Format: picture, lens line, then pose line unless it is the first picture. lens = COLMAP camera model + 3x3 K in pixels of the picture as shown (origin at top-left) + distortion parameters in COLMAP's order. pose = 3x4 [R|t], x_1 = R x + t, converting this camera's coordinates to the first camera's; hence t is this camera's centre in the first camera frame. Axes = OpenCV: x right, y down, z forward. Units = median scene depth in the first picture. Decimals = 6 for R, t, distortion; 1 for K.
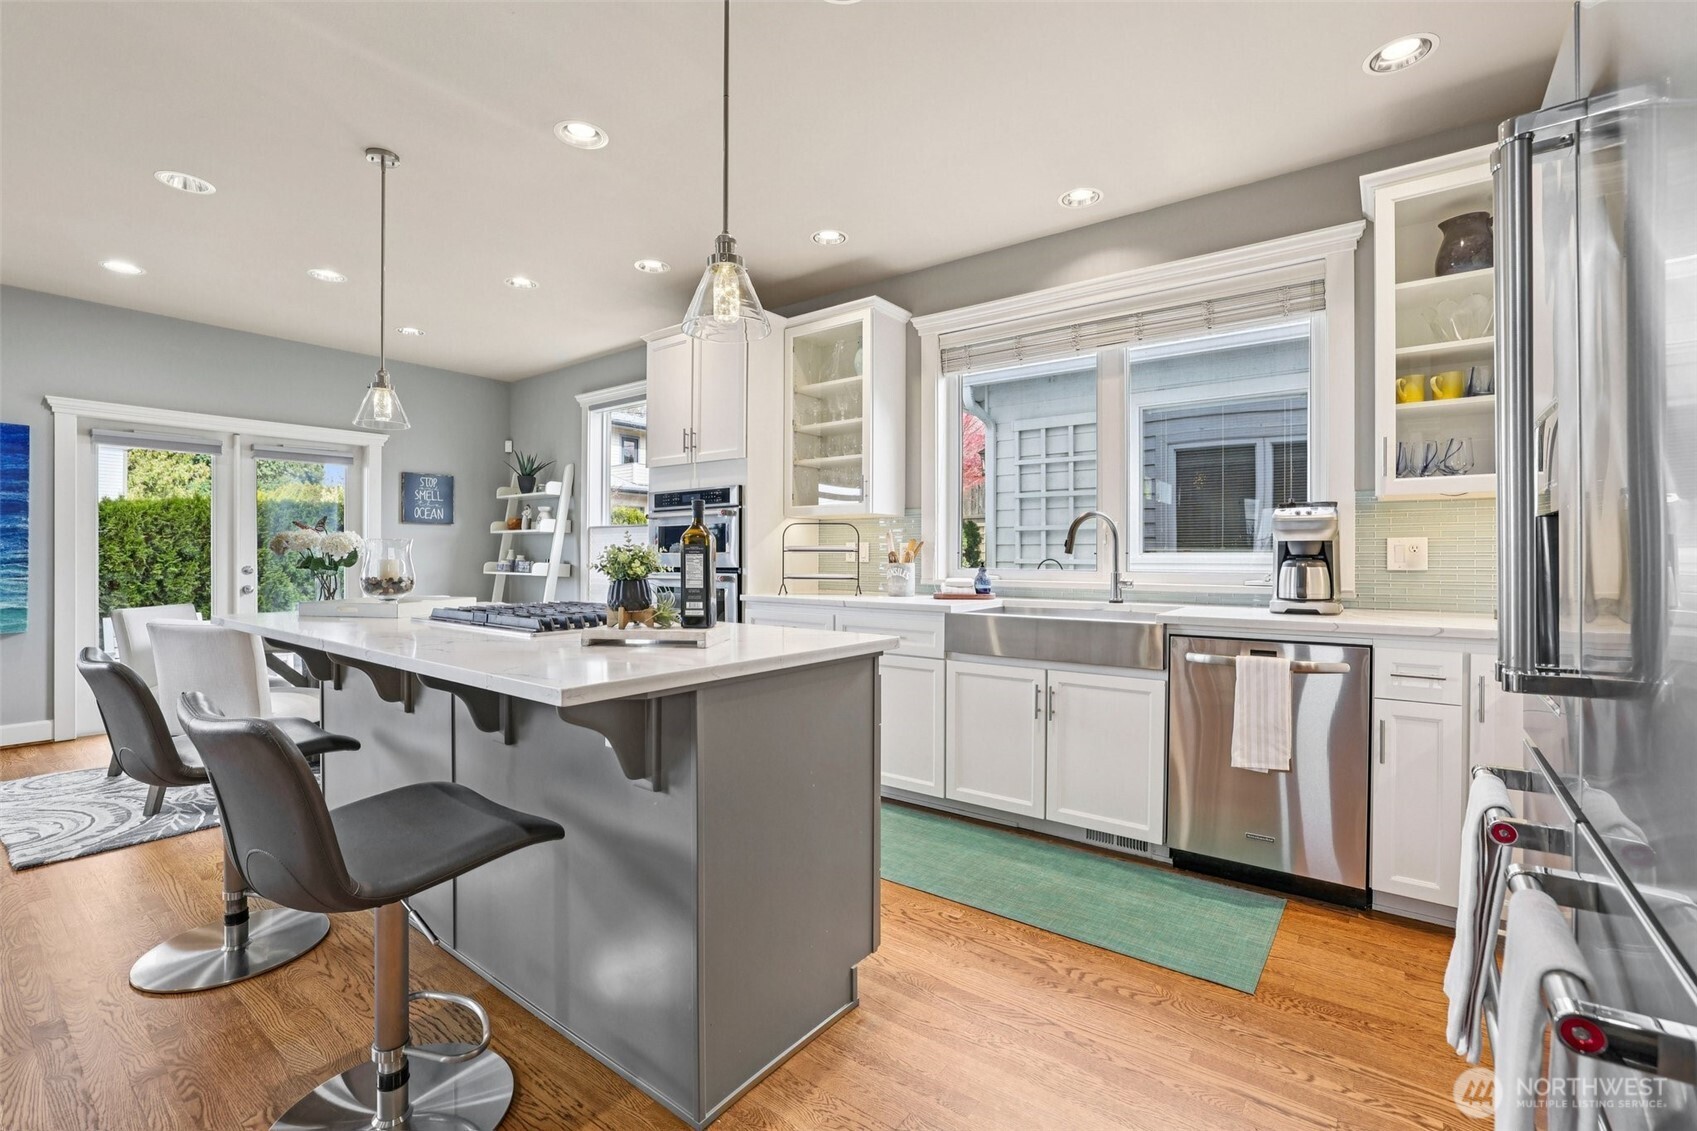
lens RADIAL K [[734.3, 0, 838.5], [0, 734.3, 549.9], [0, 0, 1]] dist [-0.046996, 0.017622]
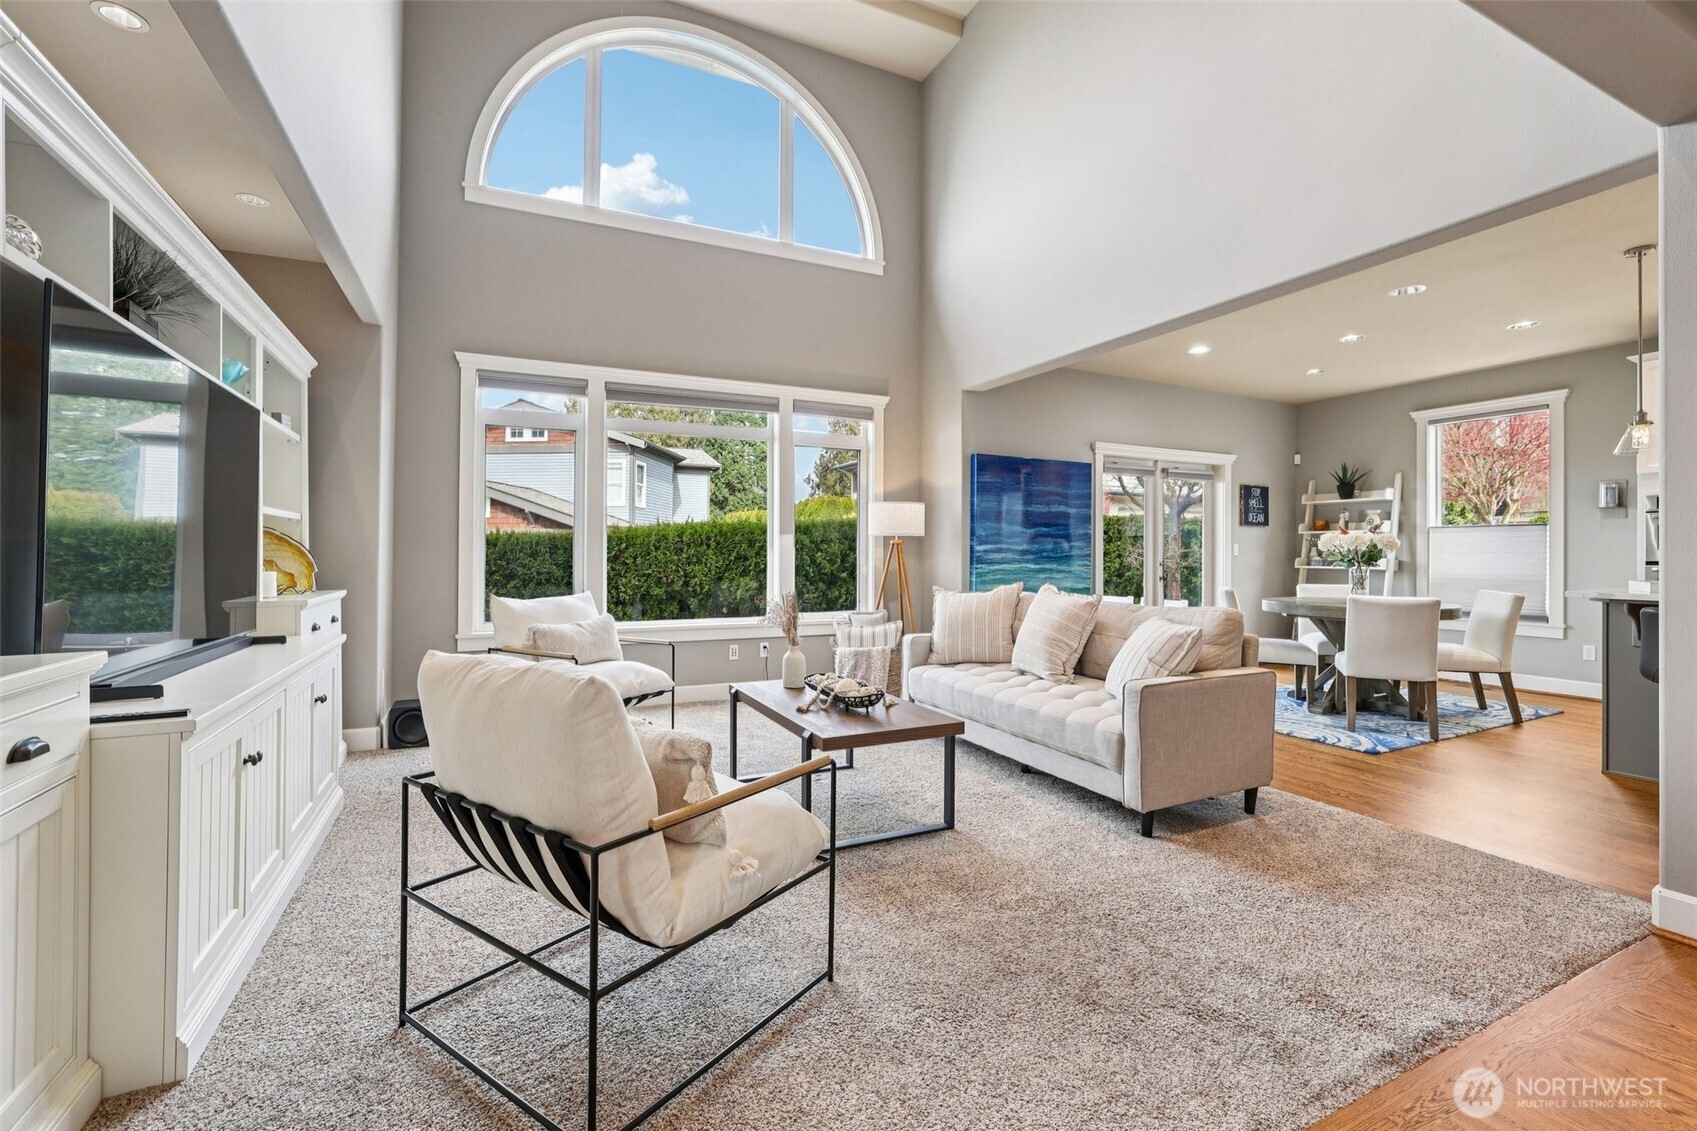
lens RADIAL K [[734.3, 0, 838.5], [0, 734.3, 549.9], [0, 0, 1]] dist [-0.046996, 0.017622]
pose [[0.887912, 0.002065, -0.460009, -0.644062], [-0.001252, 0.999997, 0.002073, 0.001780], [0.460012, -0.001264, 0.887912, -0.411055]]
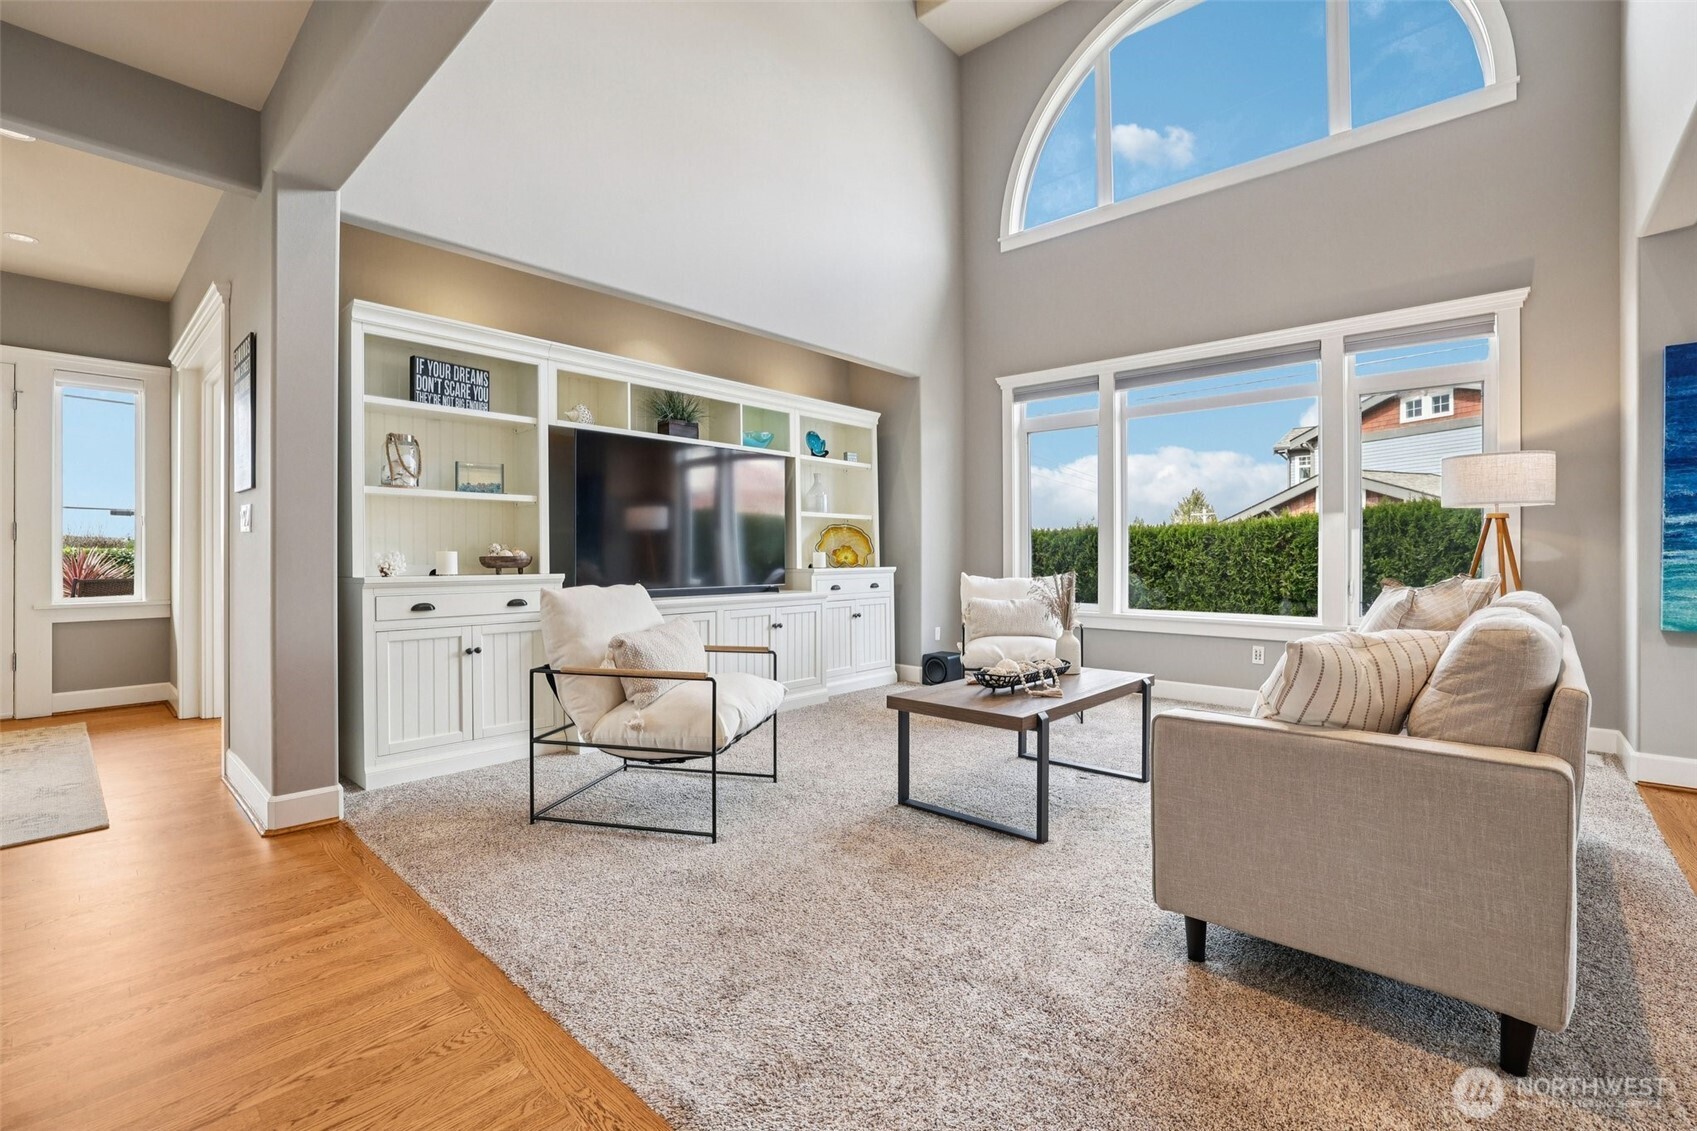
lens RADIAL K [[734.3, 0, 838.5], [0, 734.3, 549.9], [0, 0, 1]] dist [-0.046996, 0.017622]
pose [[-0.085625, -0.001037, -0.996327, 1.071739], [0.006115, 0.999980, -0.001567, 0.114053], [0.996309, -0.006227, -0.085617, 2.048669]]
